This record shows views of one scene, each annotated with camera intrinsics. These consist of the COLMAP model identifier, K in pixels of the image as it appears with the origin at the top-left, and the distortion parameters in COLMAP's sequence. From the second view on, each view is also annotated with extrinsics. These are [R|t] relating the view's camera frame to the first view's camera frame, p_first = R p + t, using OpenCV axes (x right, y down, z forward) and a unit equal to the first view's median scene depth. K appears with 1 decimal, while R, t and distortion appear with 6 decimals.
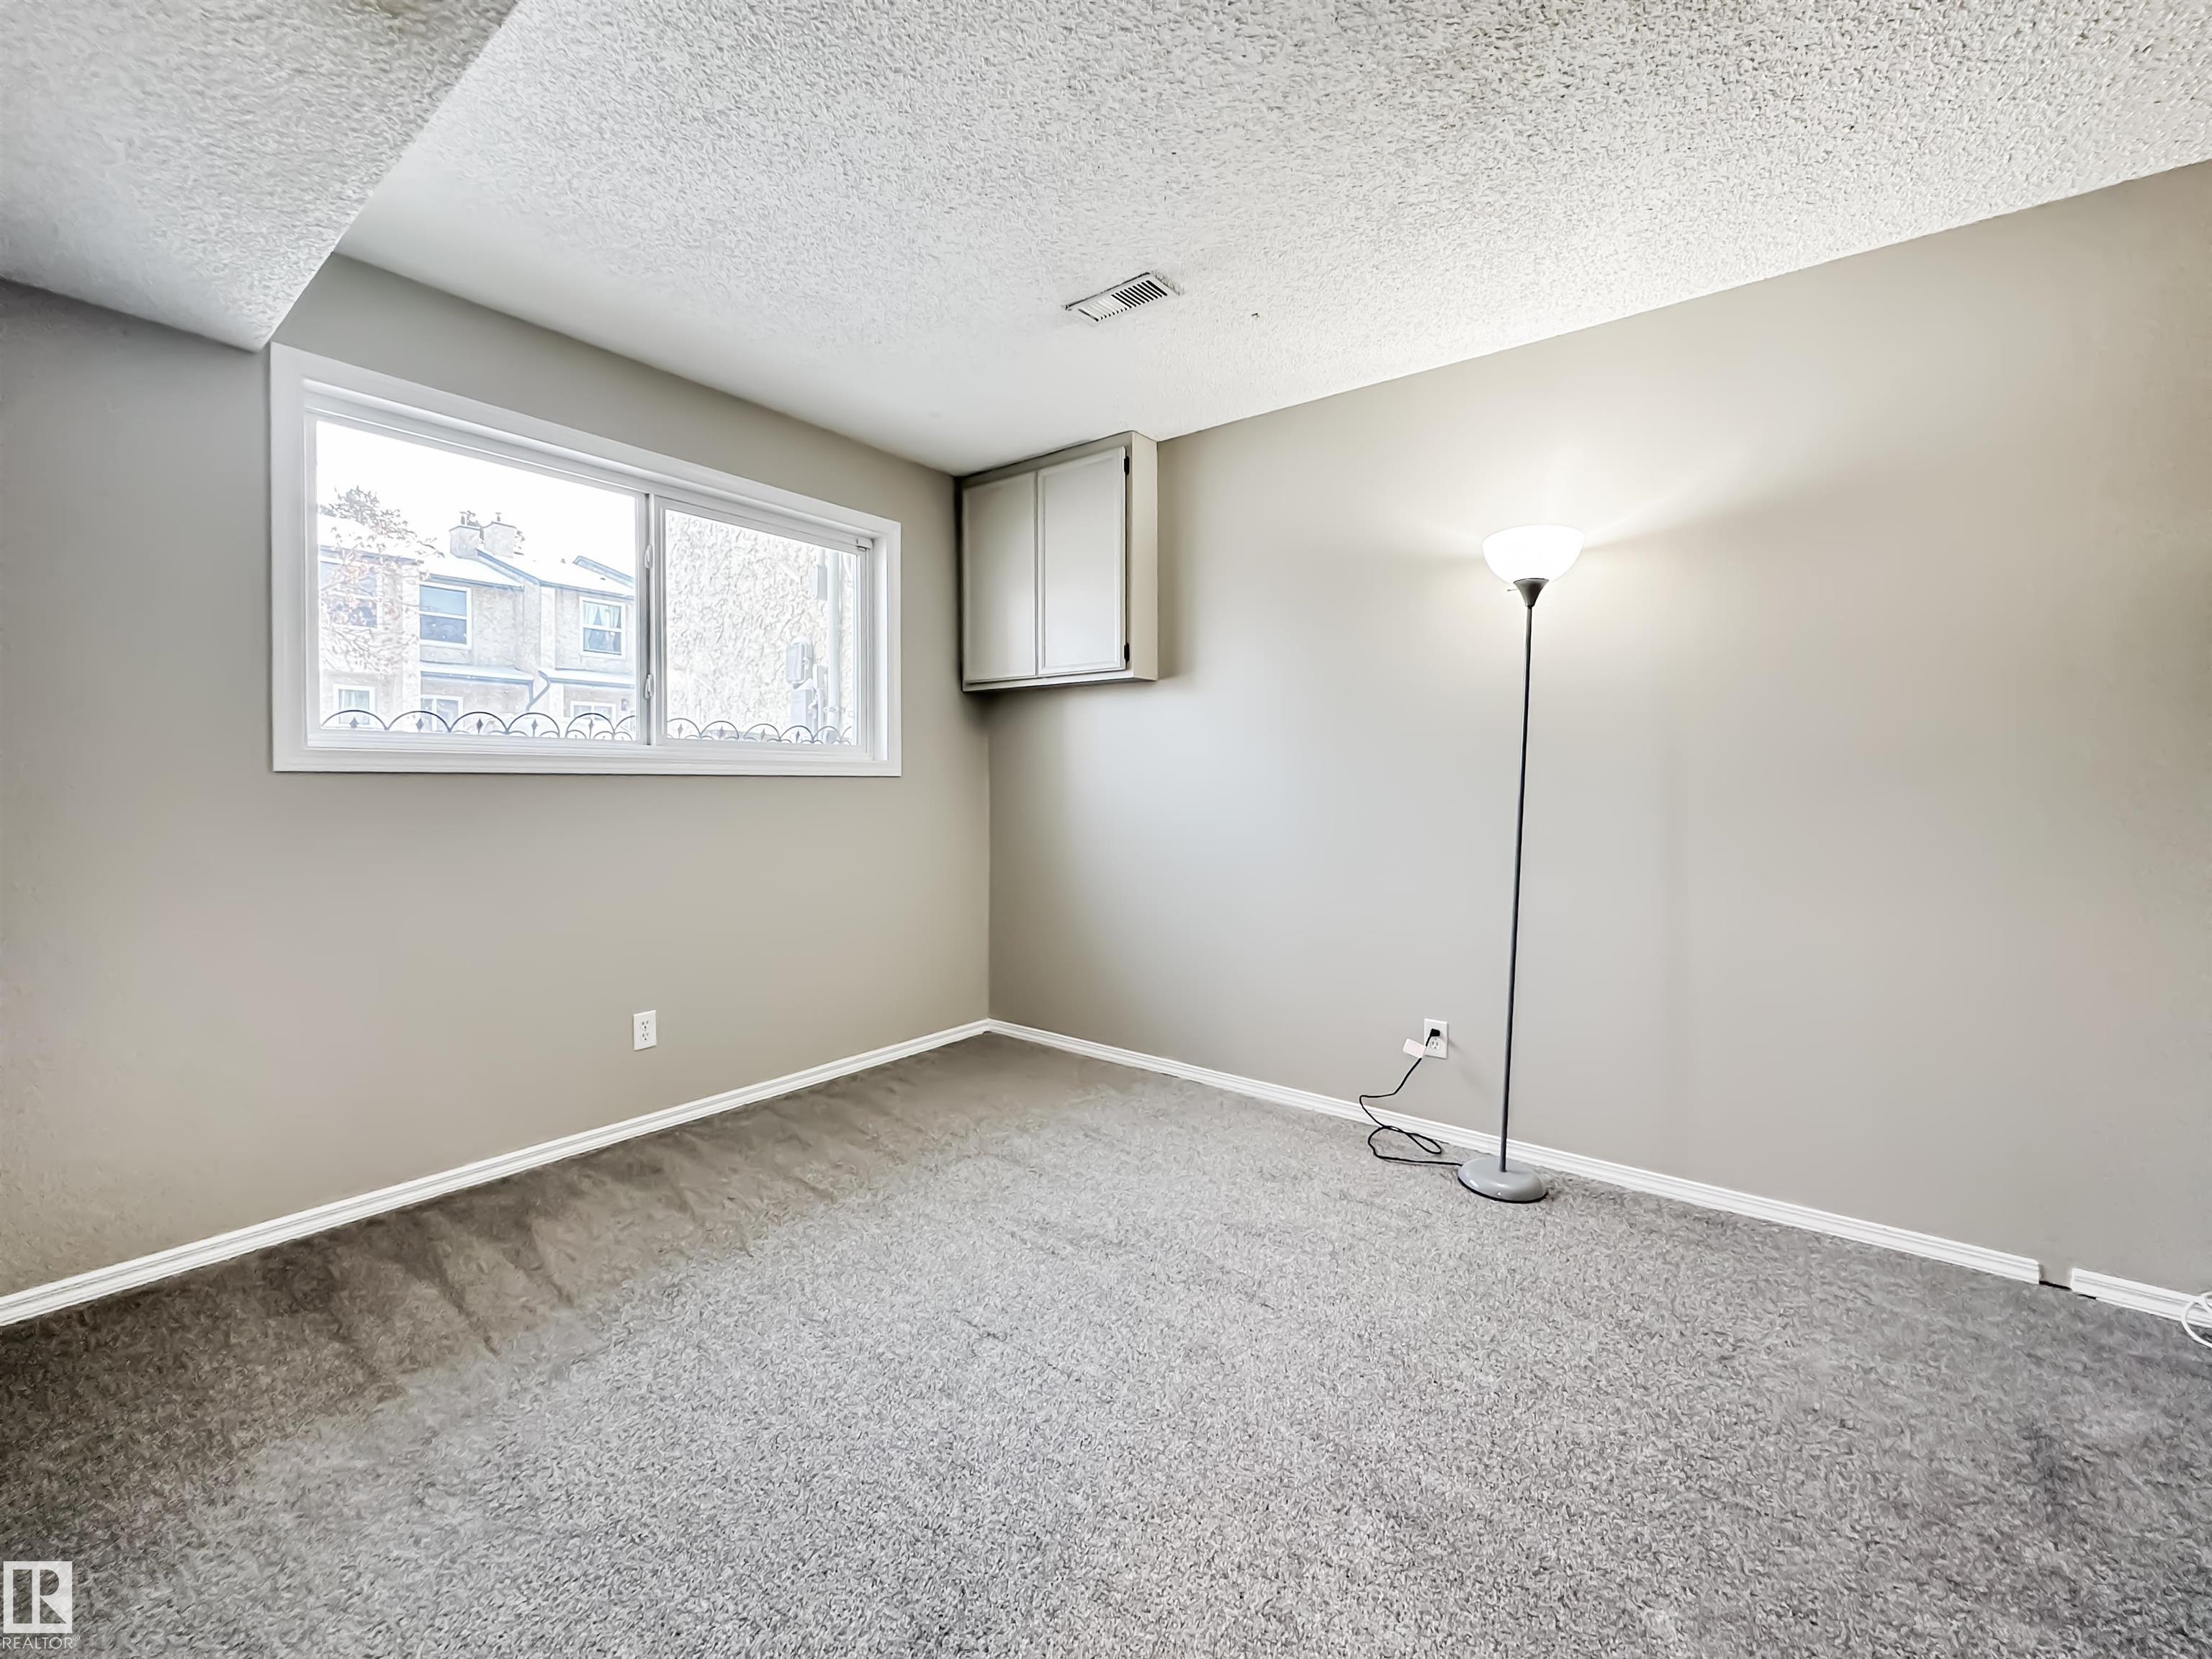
lens RADIAL K [[895.0, 0, 1089.3], [0, 895.0, 819.5], [0, 0, 1]] dist [-0.001800, -0.000078]
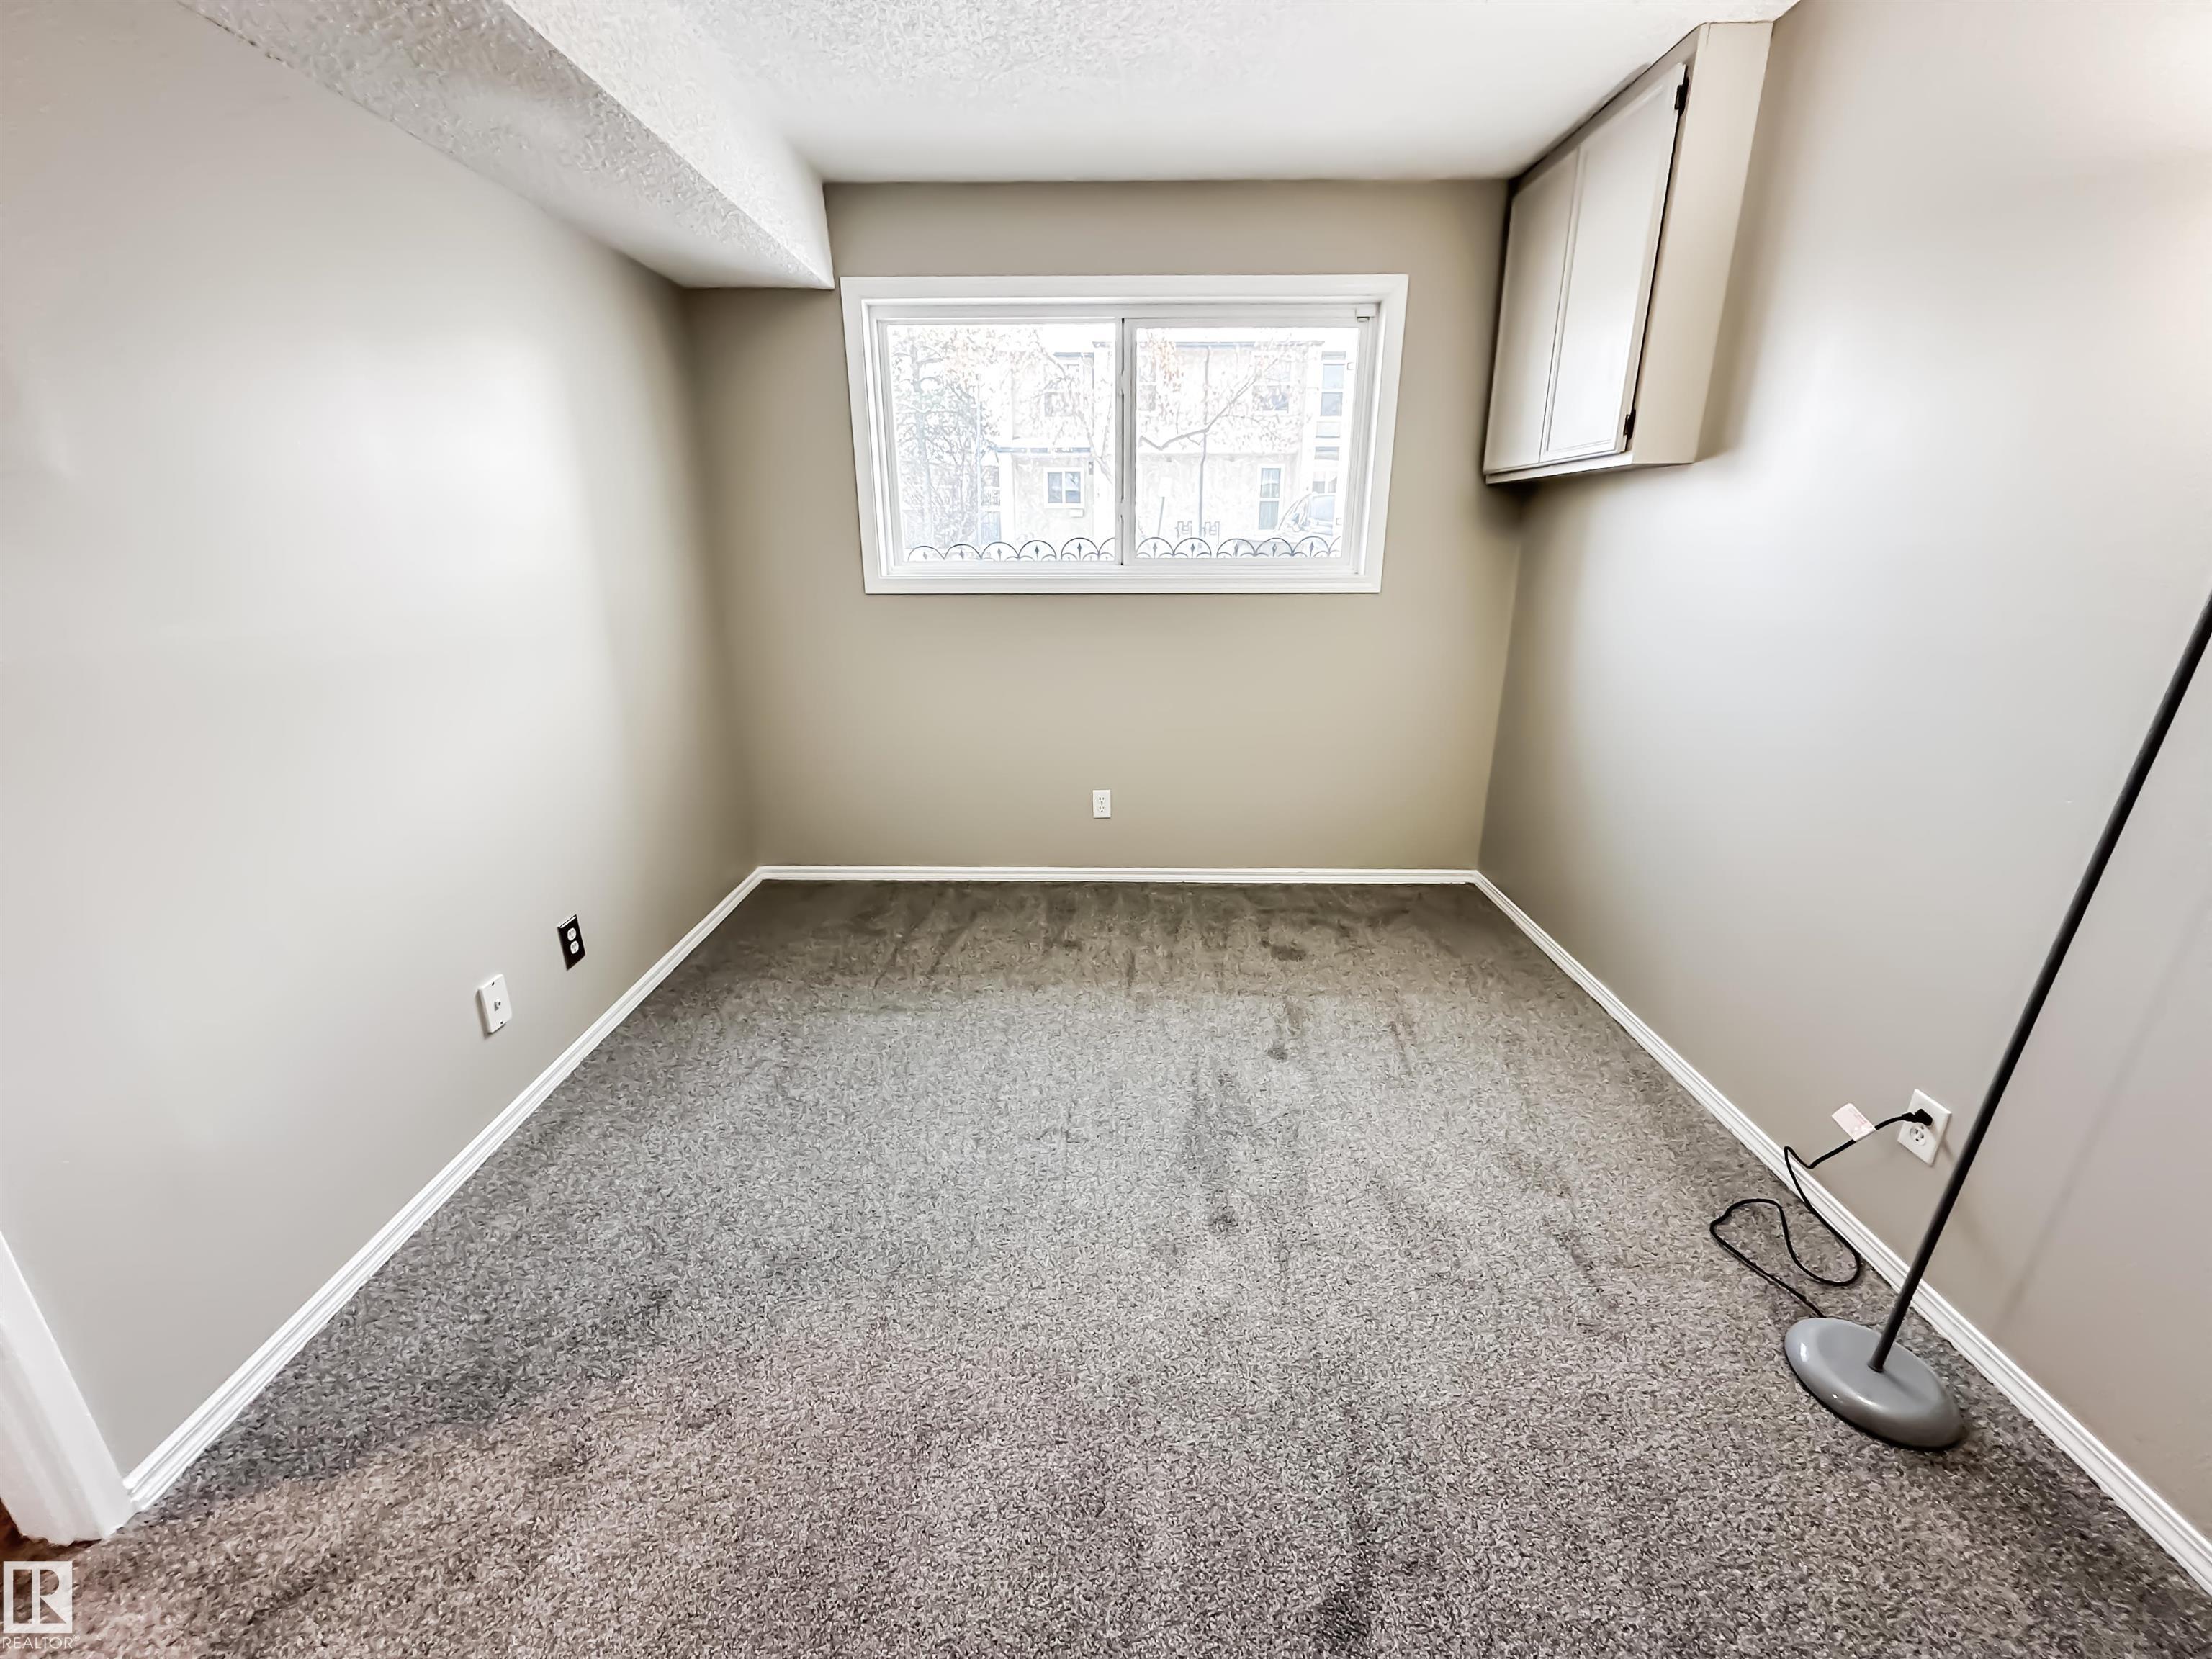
lens RADIAL K [[867.2, 0, 1109.9], [0, 867.2, 836.6], [0, 0, 1]] dist [0.001283, -0.000103]
pose [[0.611999, 0.253320, -0.749190, 0.424582], [-0.029296, 0.953924, 0.298614, -0.082904], [0.790316, -0.160803, 0.591222, 0.275778]]
